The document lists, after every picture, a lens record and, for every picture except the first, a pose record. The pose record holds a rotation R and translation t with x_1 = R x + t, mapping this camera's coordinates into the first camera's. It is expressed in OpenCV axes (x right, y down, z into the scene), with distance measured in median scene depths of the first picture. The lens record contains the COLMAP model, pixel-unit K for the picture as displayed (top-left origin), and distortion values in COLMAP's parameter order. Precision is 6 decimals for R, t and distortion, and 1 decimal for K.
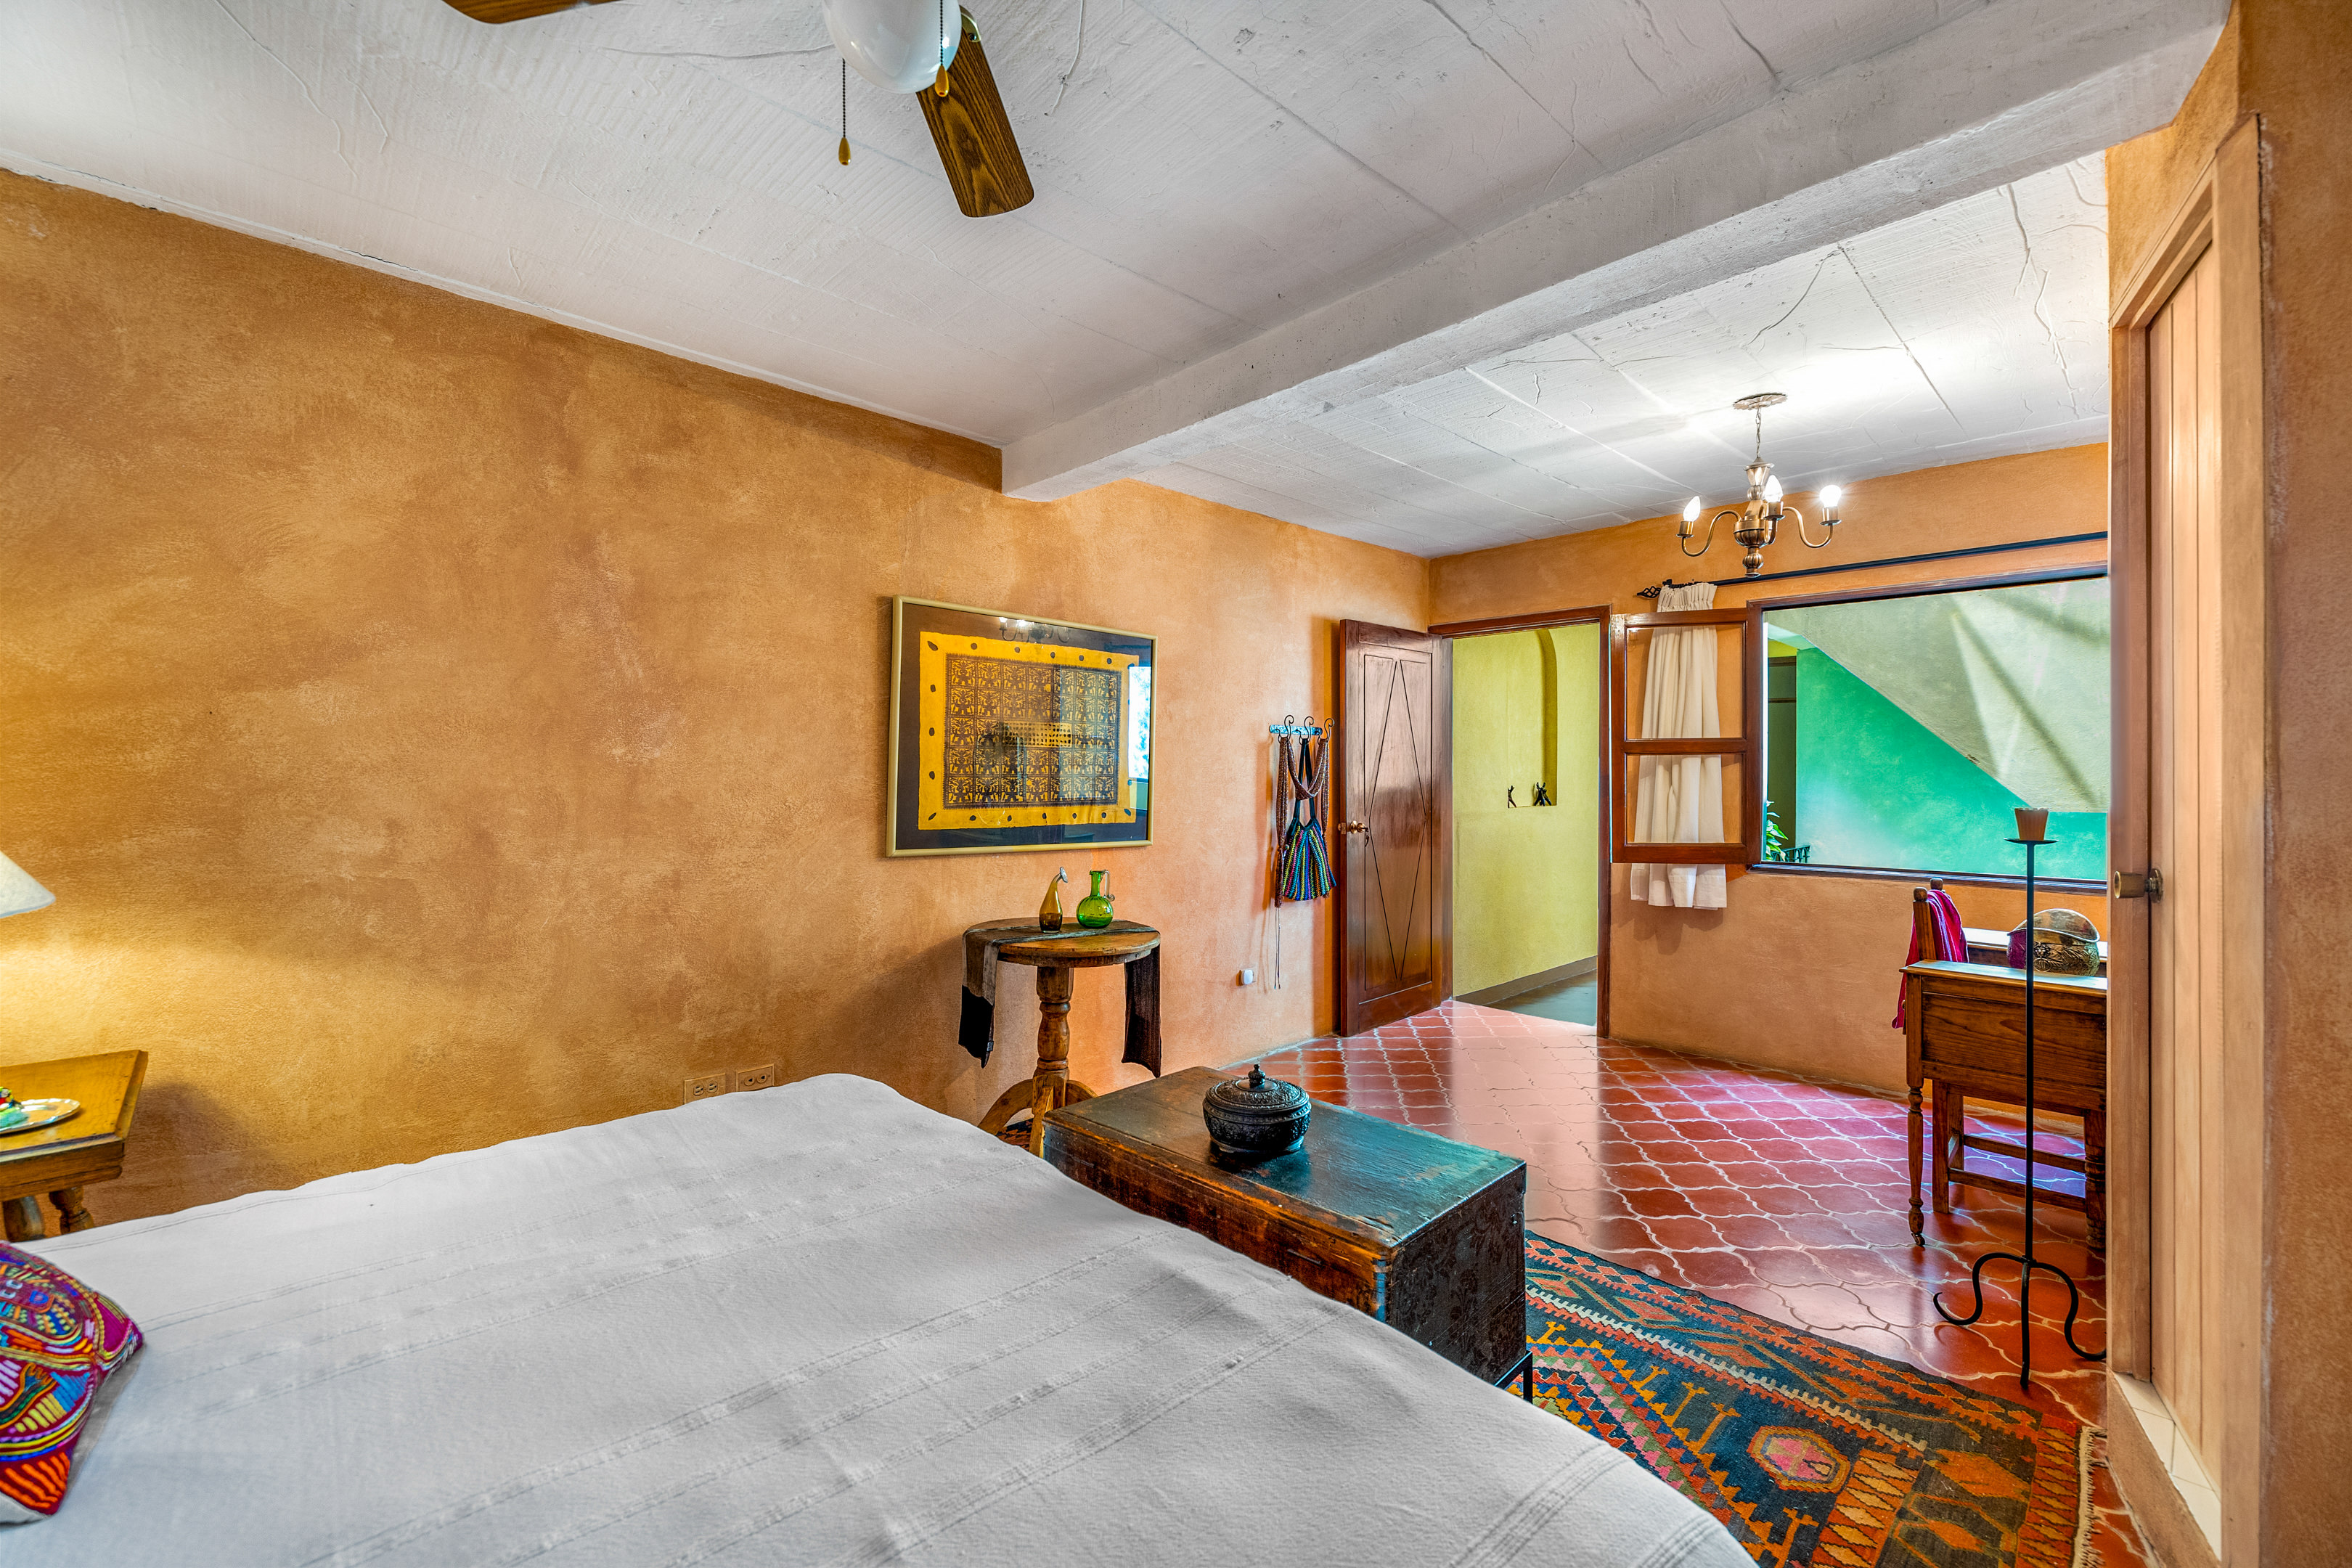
lens RADIAL K [[993.9, 0, 1202.9], [0, 993.9, 781.8], [0, 0, 1]] dist [0.000088, -0.000119]
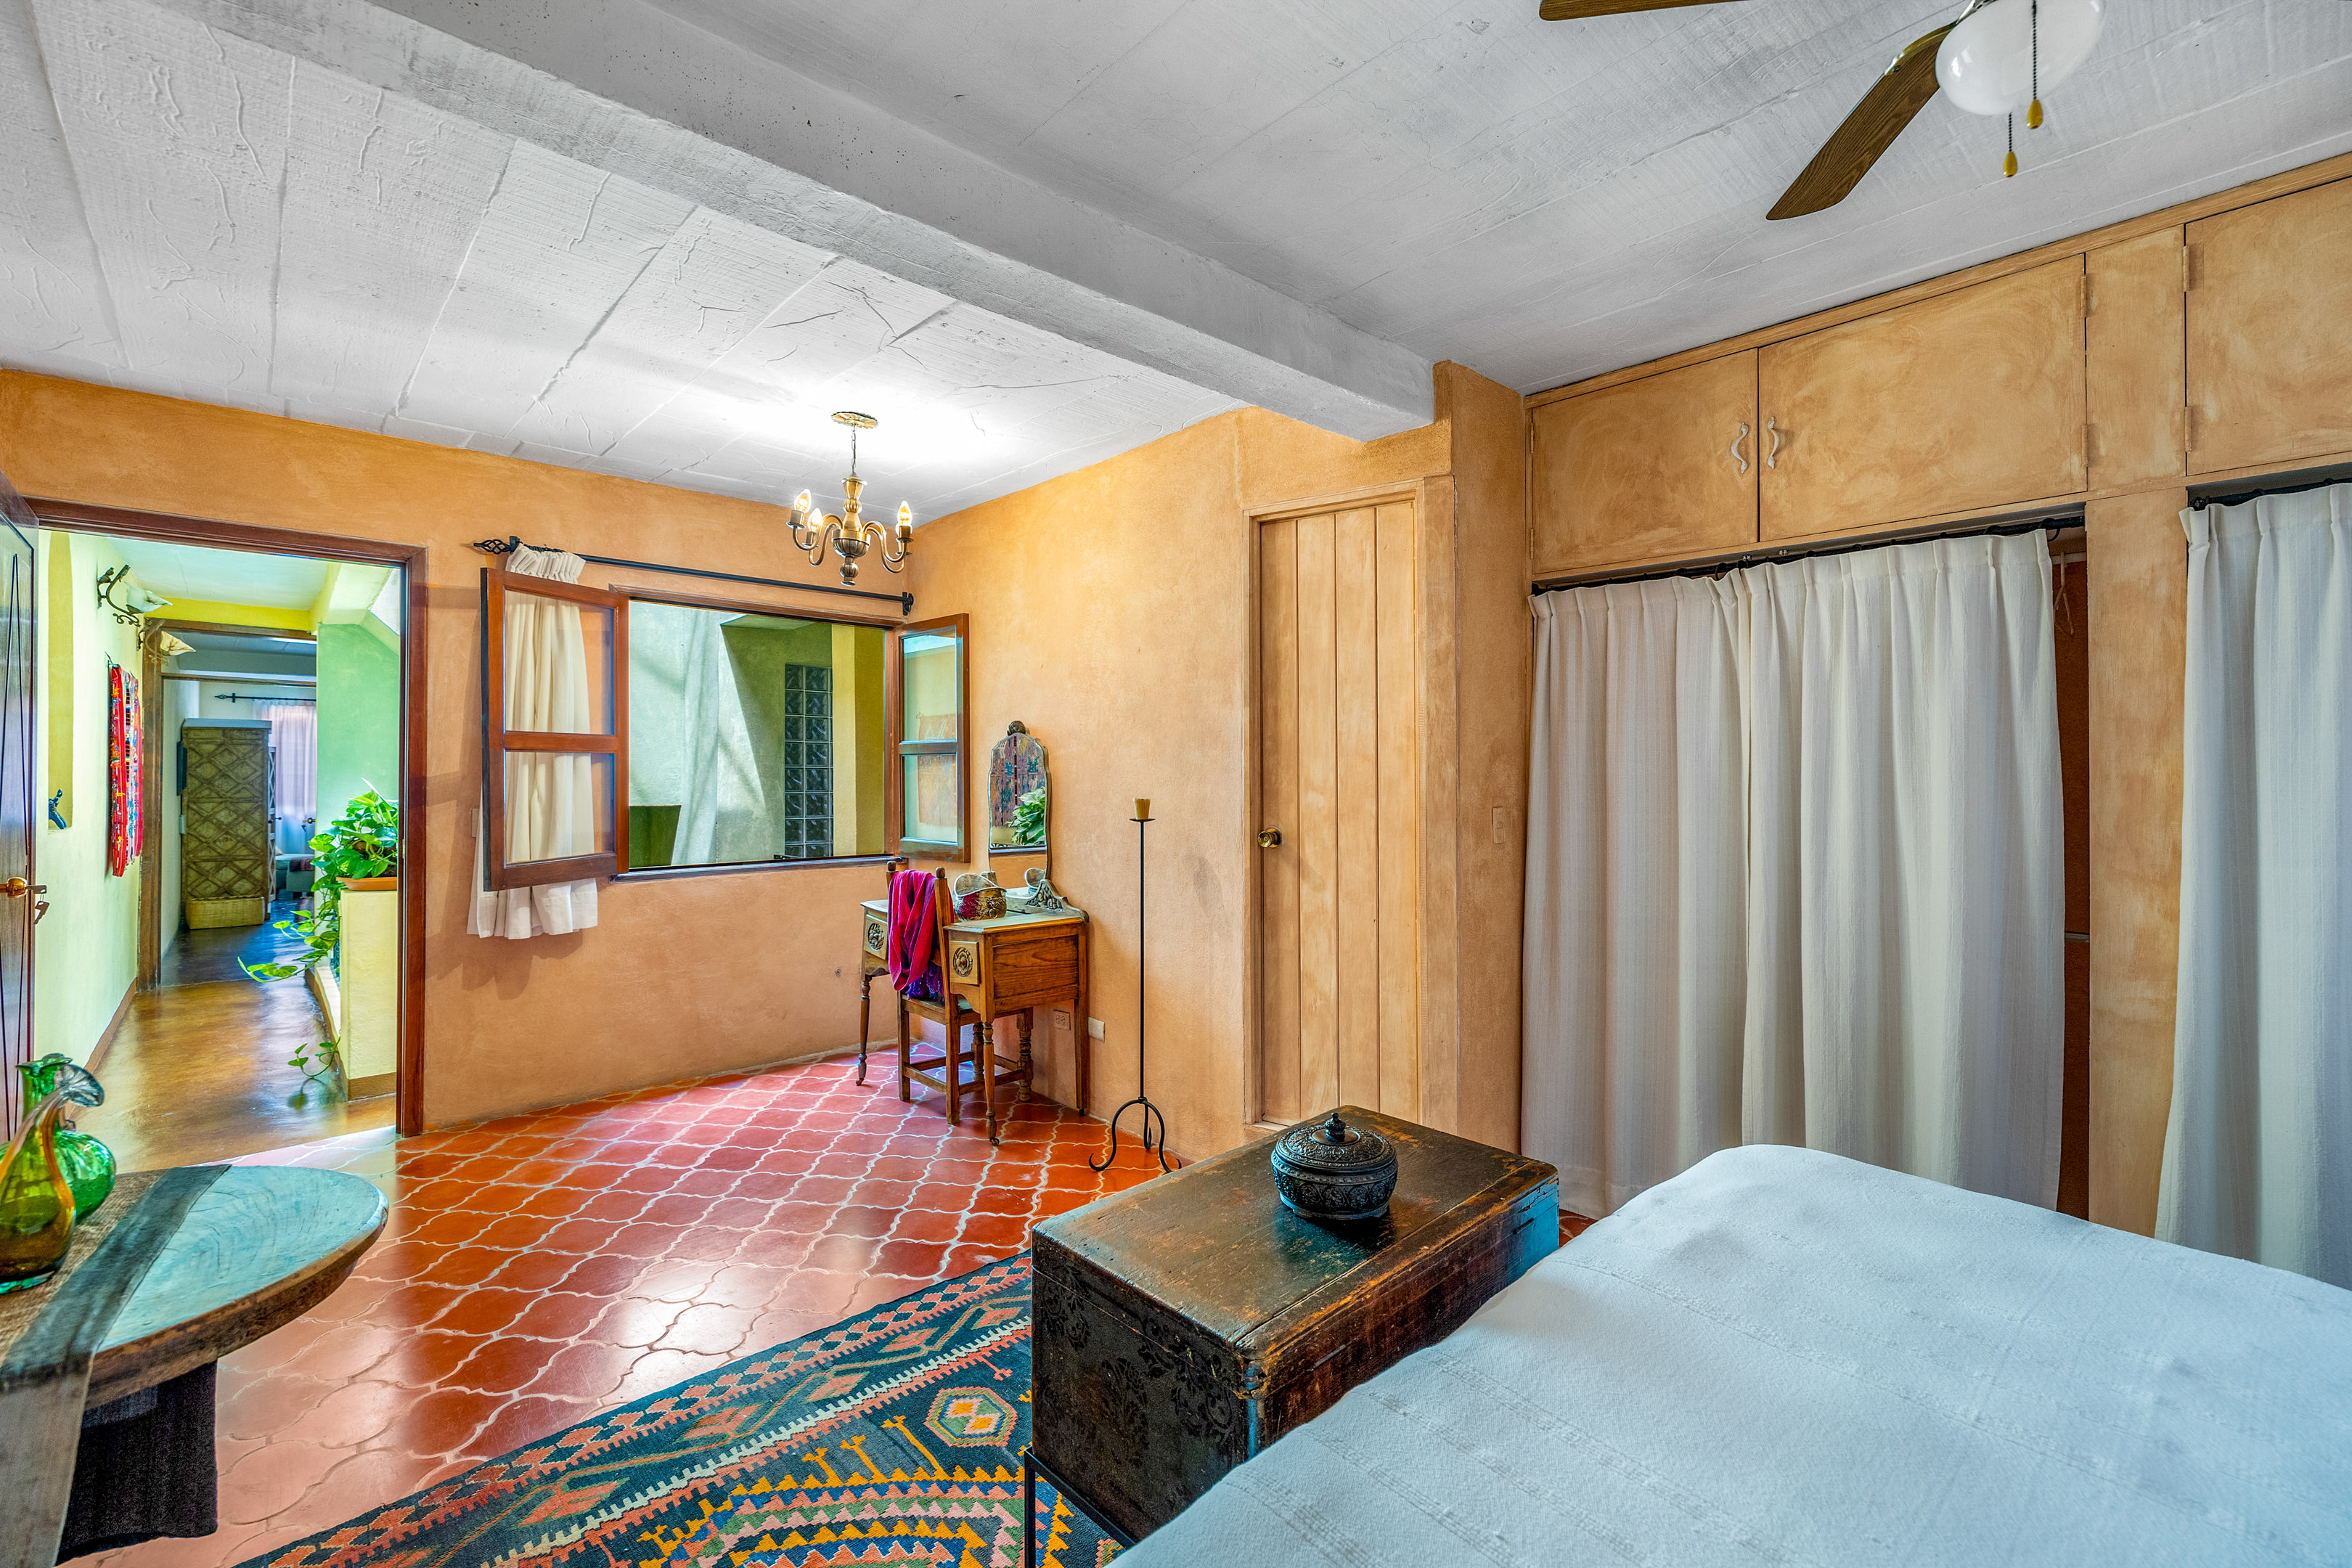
lens RADIAL K [[977.4, 0, 1185.1], [0, 977.4, 770.7], [0, 0, 1]] dist [0.002575, 0.000174]
pose [[0.032811, 0.000753, 0.999461, -0.338550], [0.007860, 0.999969, -0.001011, -0.006944], [-0.999431, 0.007889, 0.032804, 0.461991]]
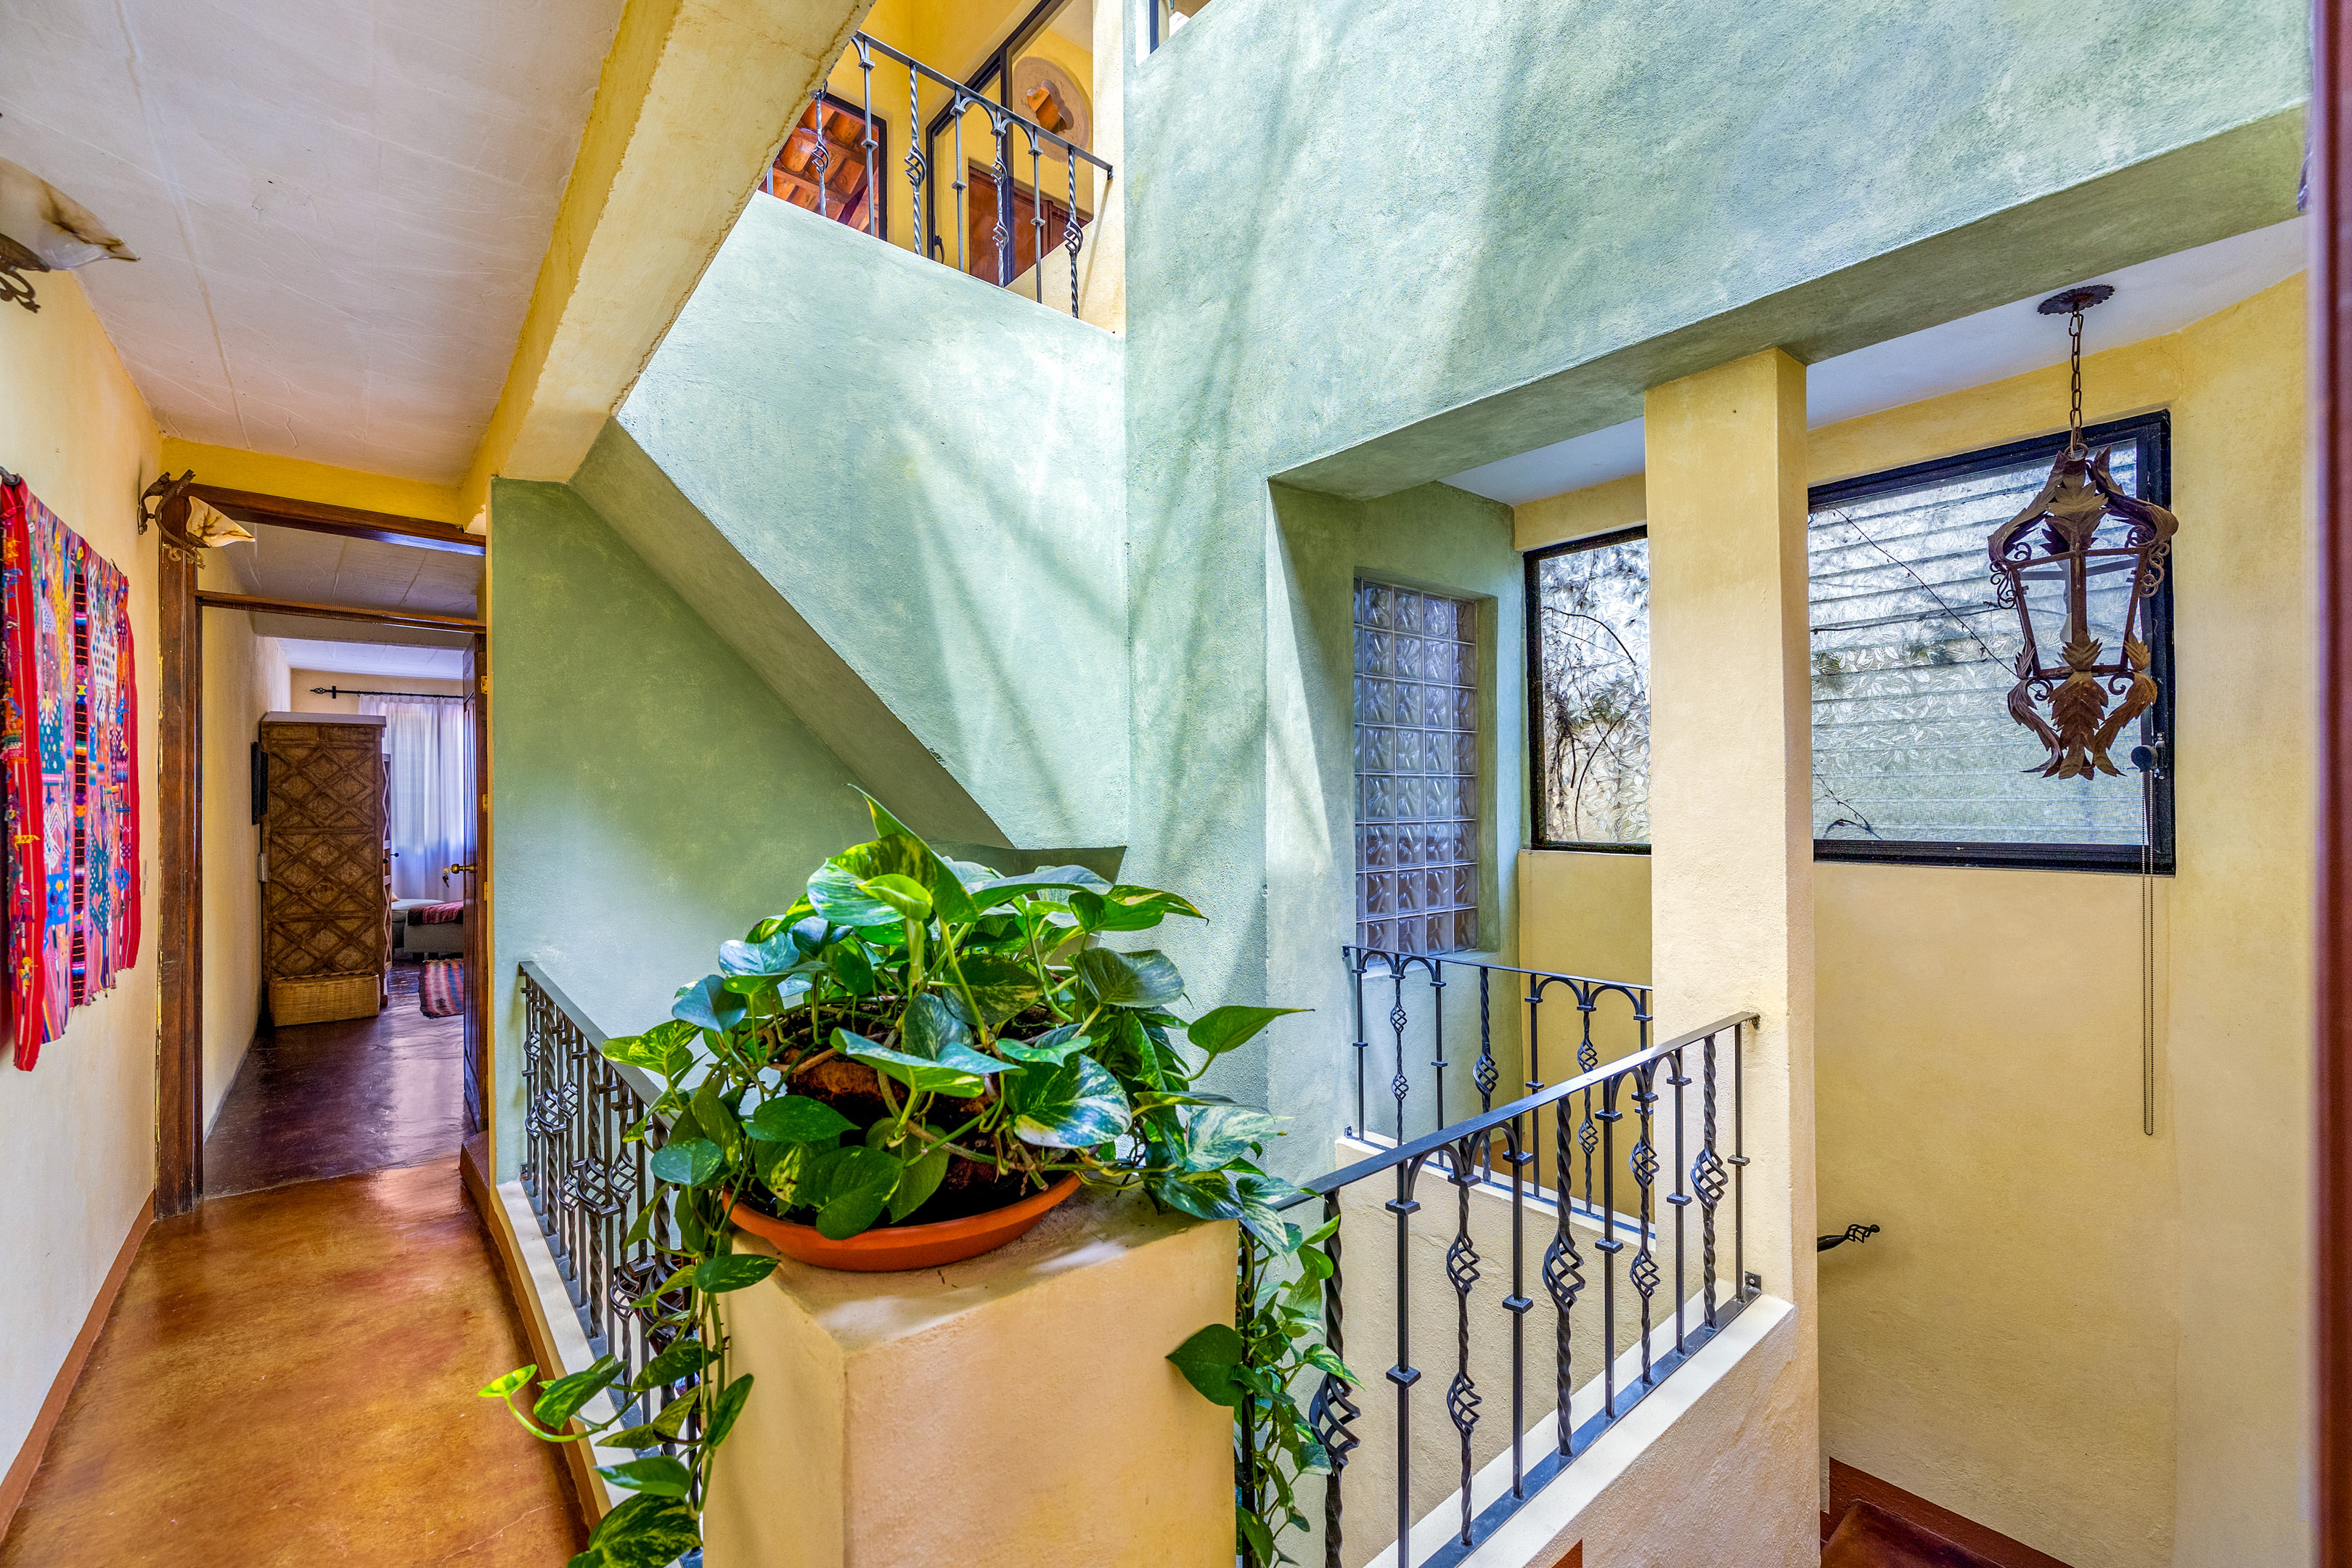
lens RADIAL K [[970.1, 0, 1172.8], [0, 970.1, 798.7], [0, 0, 1]] dist [0.000998, 0.000070]
pose [[0.093196, -0.008960, 0.995607, 0.425297], [0.011101, 0.999907, 0.007960, -0.005795], [-0.995586, 0.010310, 0.093287, 1.247767]]
